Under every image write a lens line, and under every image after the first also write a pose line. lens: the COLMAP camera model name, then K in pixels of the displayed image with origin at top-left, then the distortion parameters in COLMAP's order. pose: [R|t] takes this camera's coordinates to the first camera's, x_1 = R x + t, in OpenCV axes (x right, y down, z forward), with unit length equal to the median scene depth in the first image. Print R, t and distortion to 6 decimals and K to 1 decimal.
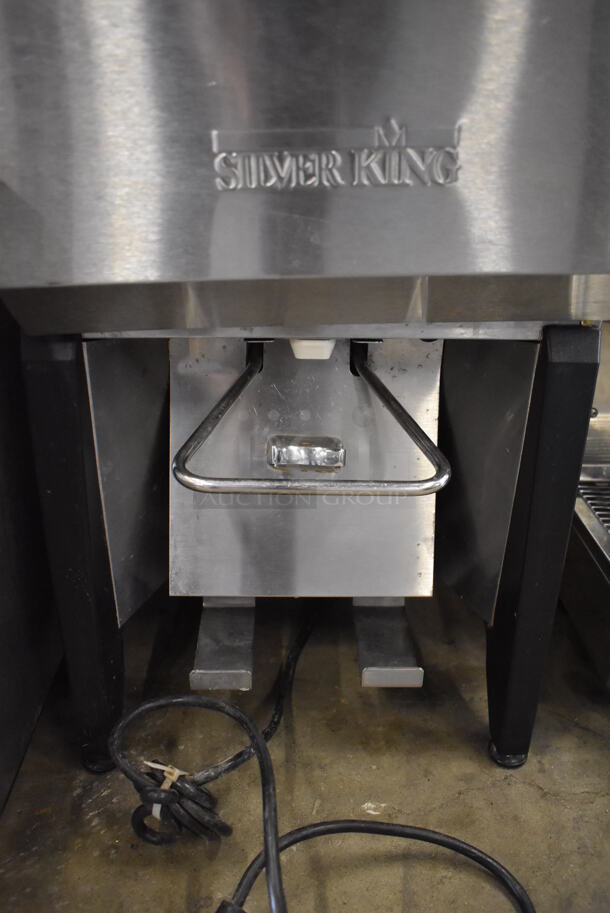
lens RADIAL K [[696.0, 0, 305.0], [0, 696.0, 456.5], [0, 0, 1]] dist [-0.104912, -0.000028]
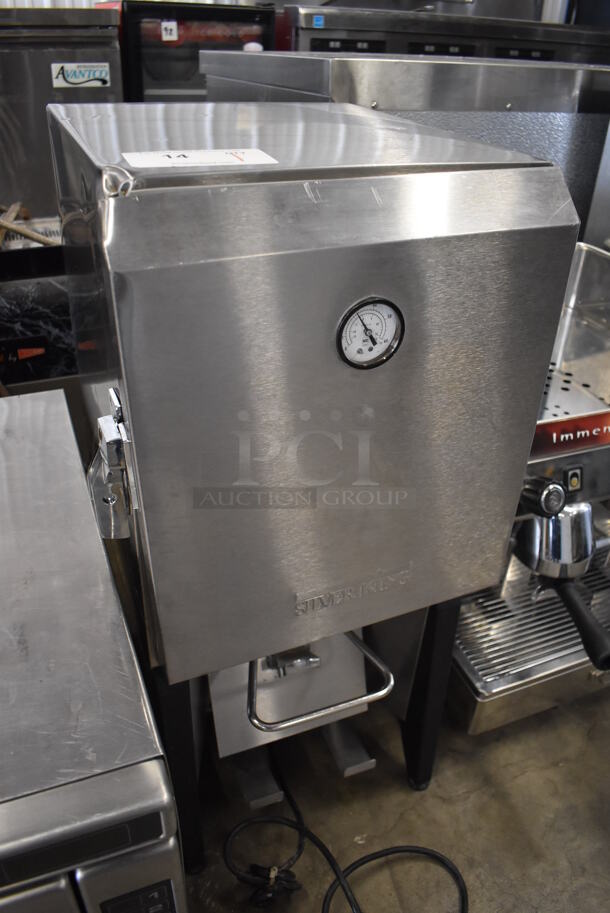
lens RADIAL K [[720.7, 0, 305.0], [0, 720.7, 456.5], [0, 0, 1]] dist [-0.089335, 0.001905]
pose [[0.931088, -0.174748, 0.320215, -0.431926], [0.120967, 0.976033, 0.180906, -0.781618], [-0.344153, -0.129704, 0.929912, -0.511766]]
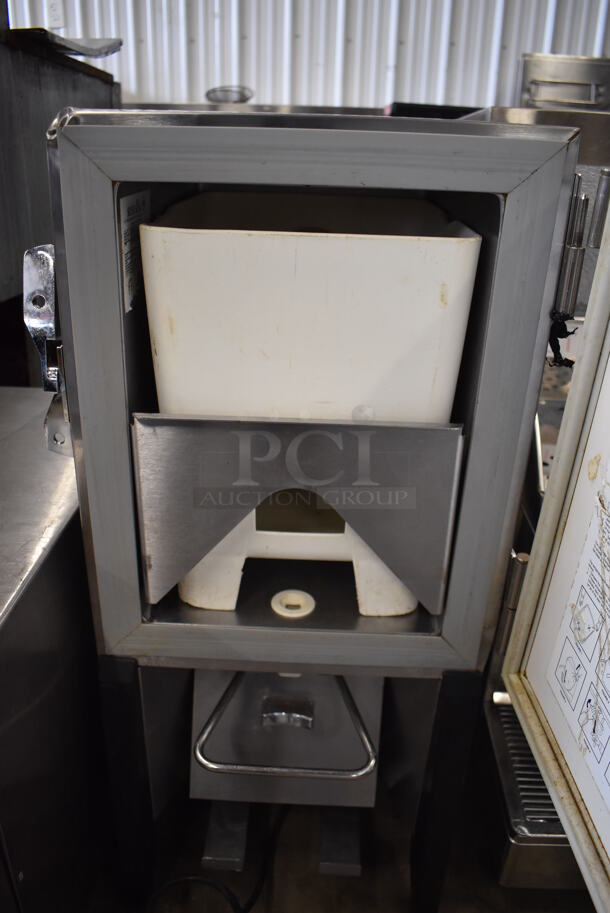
lens RADIAL K [[717.5, 0, 307.3], [0, 717.5, 453.5], [0, 0, 1]] dist [-0.091318, 0.002598]
pose [[0.998581, 0.039063, -0.036191, 0.076373], [-0.038970, 0.999235, 0.003263, -0.556271], [0.036291, -0.001848, 0.999340, -0.466591]]
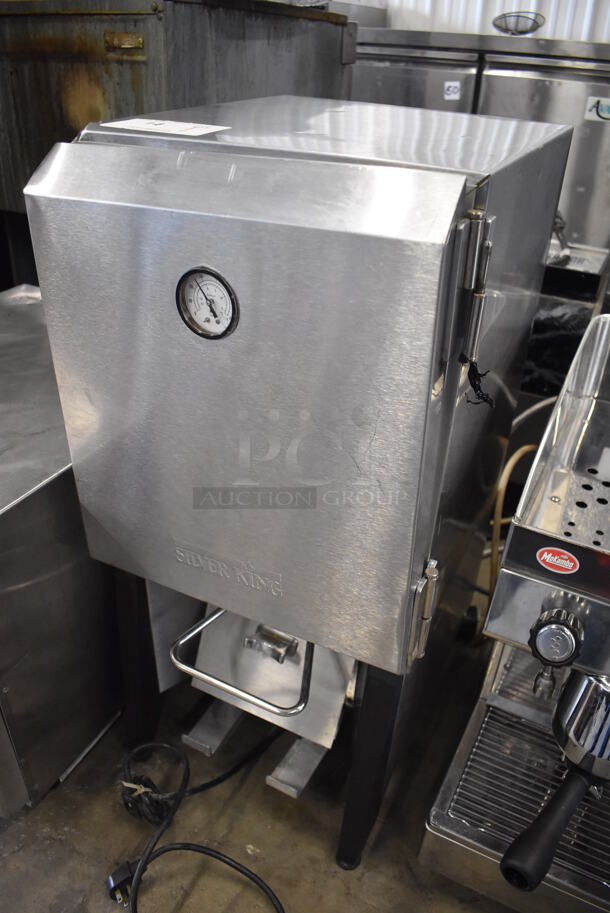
lens RADIAL K [[720.7, 0, 305.0], [0, 720.7, 456.5], [0, 0, 1]] dist [-0.089335, 0.001905]
pose [[0.879094, 0.268442, -0.393868, 0.632367], [-0.218249, 0.961313, 0.168064, -0.748103], [0.423746, -0.061783, 0.903672, -0.479879]]
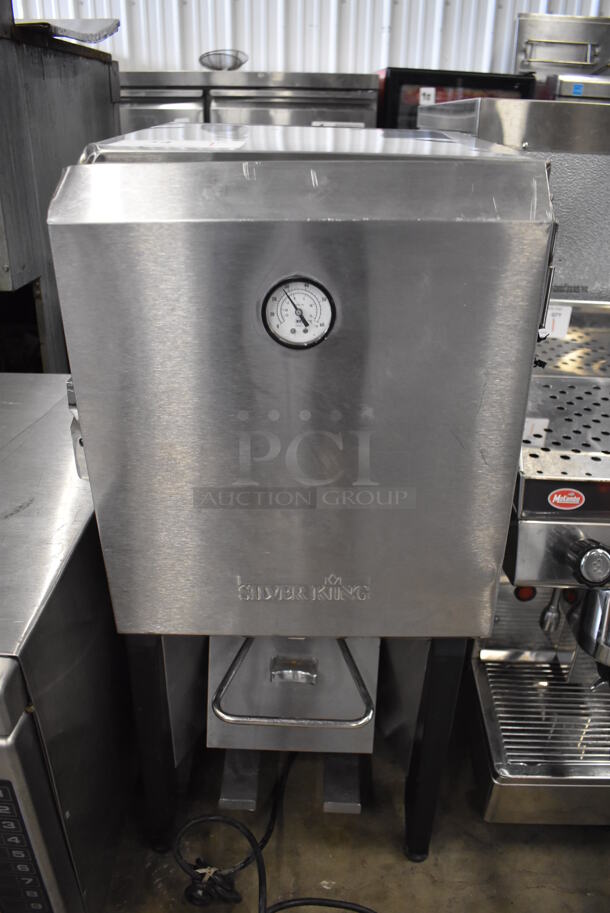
lens RADIAL K [[720.7, 0, 305.0], [0, 720.7, 456.5], [0, 0, 1]] dist [-0.089335, 0.001905]
pose [[0.999004, 0.030034, -0.033009, 0.068787], [-0.027799, 0.997421, 0.066175, -0.616599], [0.034912, -0.065191, 0.997262, -0.616247]]
